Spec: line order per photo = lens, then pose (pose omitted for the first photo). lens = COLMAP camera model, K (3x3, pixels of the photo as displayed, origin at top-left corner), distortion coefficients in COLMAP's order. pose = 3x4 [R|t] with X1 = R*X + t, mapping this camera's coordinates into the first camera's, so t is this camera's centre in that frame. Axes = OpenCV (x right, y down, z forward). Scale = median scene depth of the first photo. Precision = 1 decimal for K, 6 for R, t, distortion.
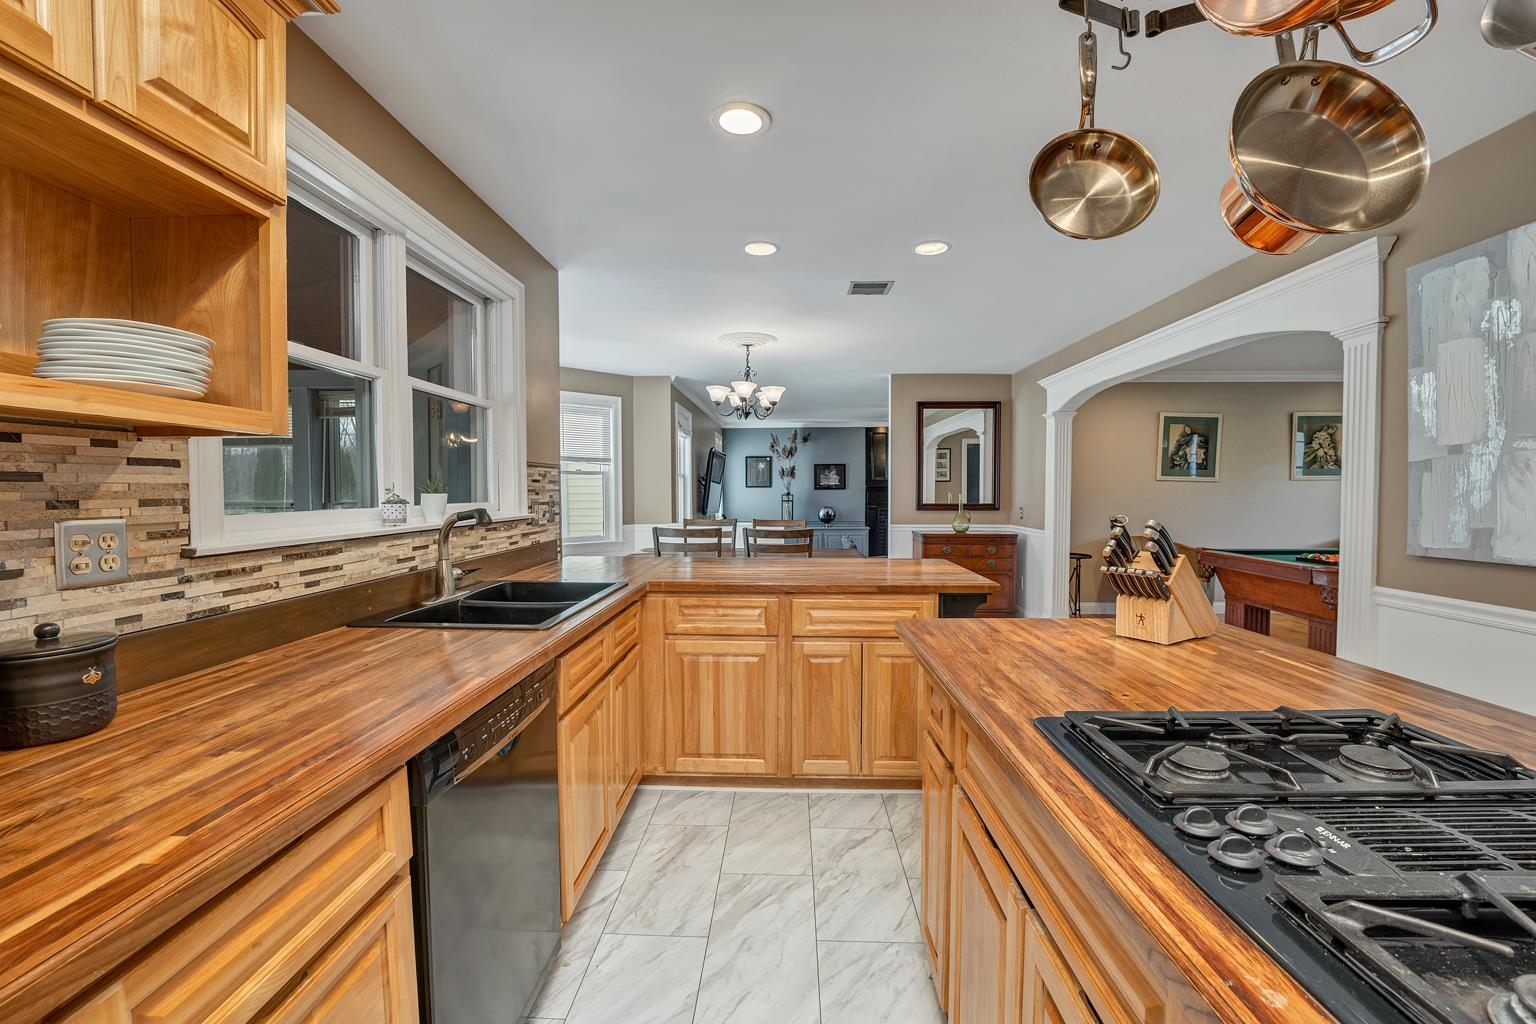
lens RADIAL K [[646.2, 0, 768.0], [0, 646.2, 512.0], [0, 0, 1]] dist [-0.001546, 0.000240]
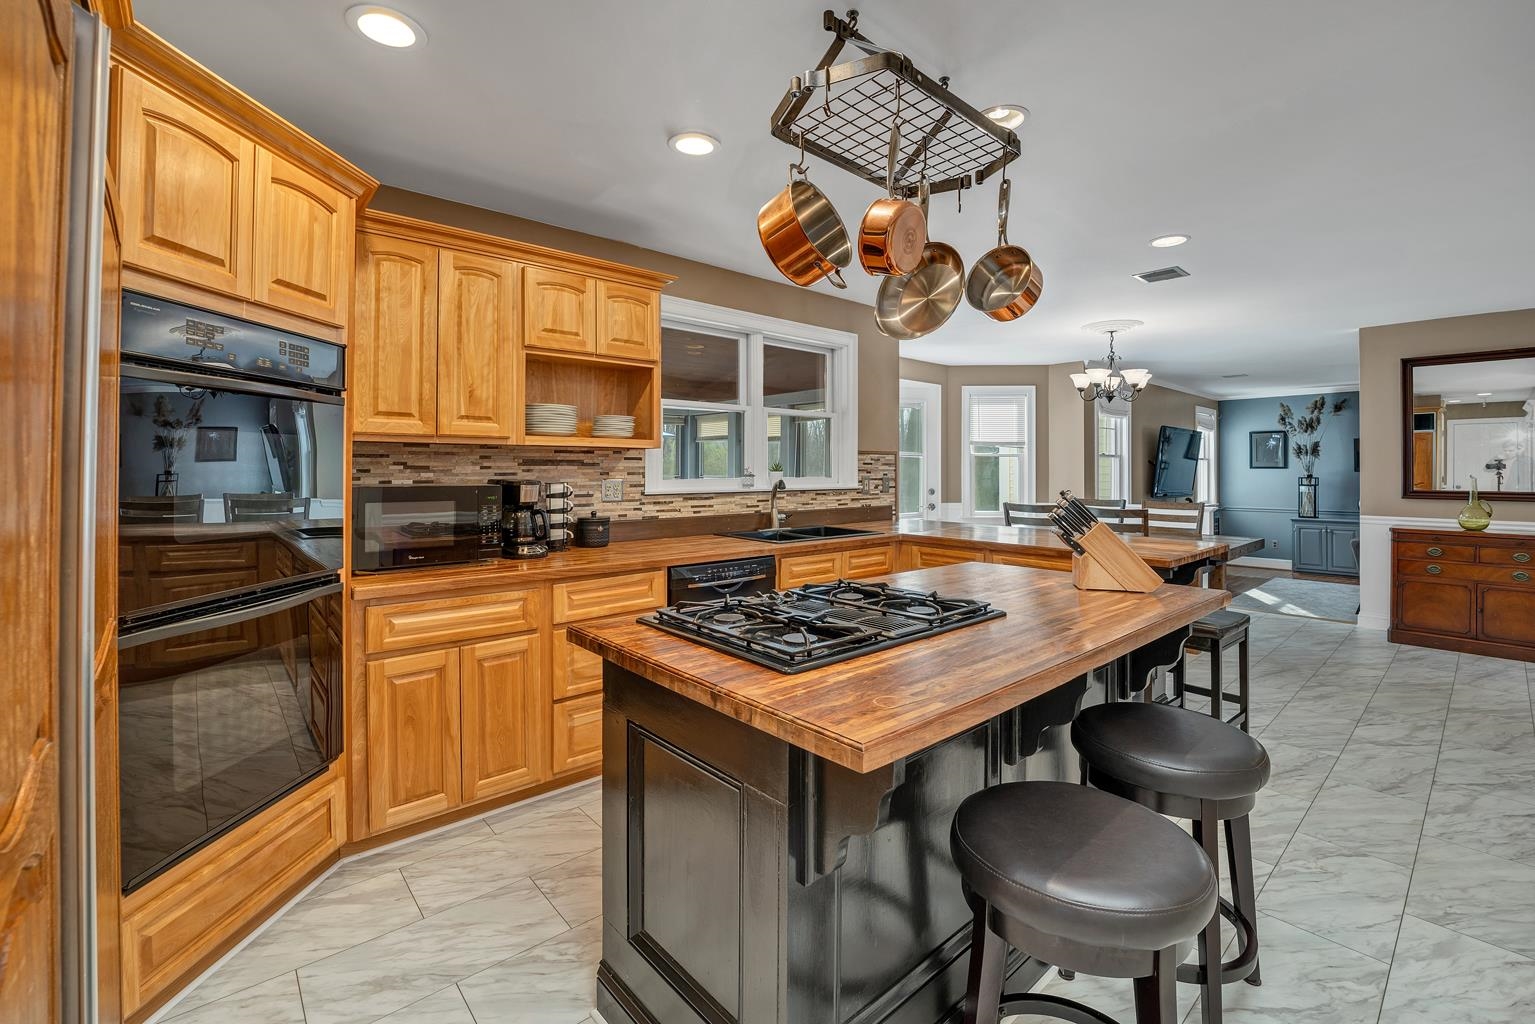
lens RADIAL K [[656.3, 0, 764.0], [0, 656.3, 459.4], [0, 0, 1]] dist [-0.011860, 0.000303]
pose [[0.682942, -0.007474, -0.730435, 0.582805], [-0.029504, 0.998849, -0.037805, 0.005932], [0.729877, 0.047370, 0.681935, -0.191945]]
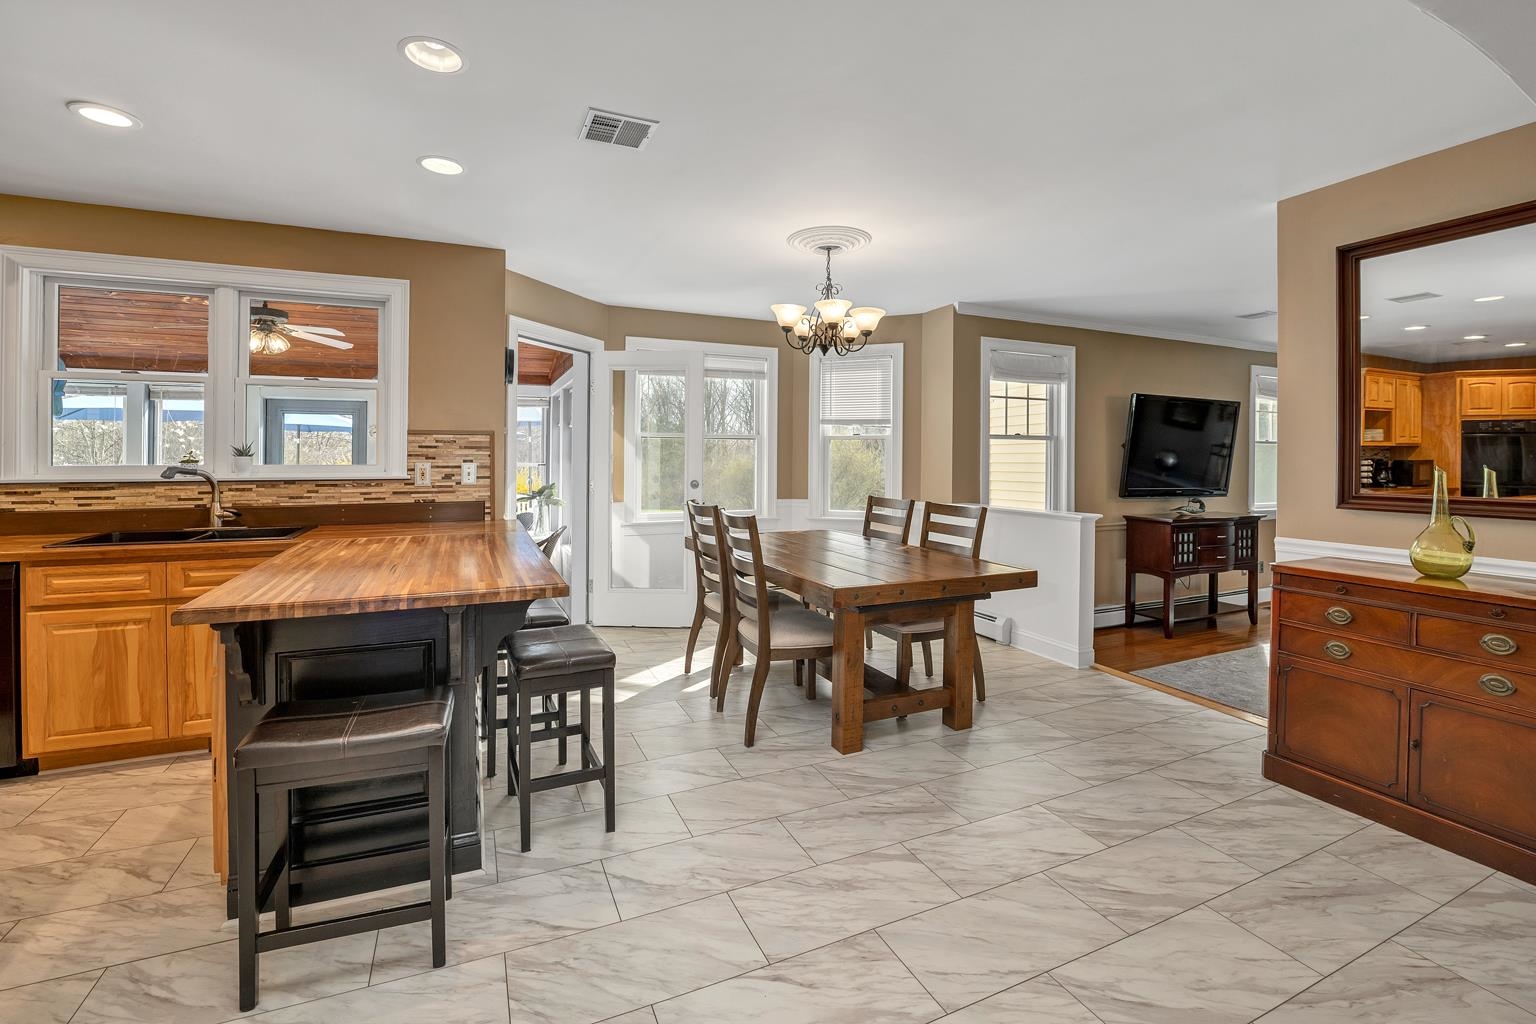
lens RADIAL K [[642.4, 0, 765.4], [0, 642.4, 460.3], [0, 0, 1]] dist [-0.025681, -0.000102]
pose [[0.429686, 0.007709, -0.902945, 0.930740], [-0.035552, 0.999333, -0.008386, -0.037091], [0.902278, 0.035704, 0.429674, 1.080746]]
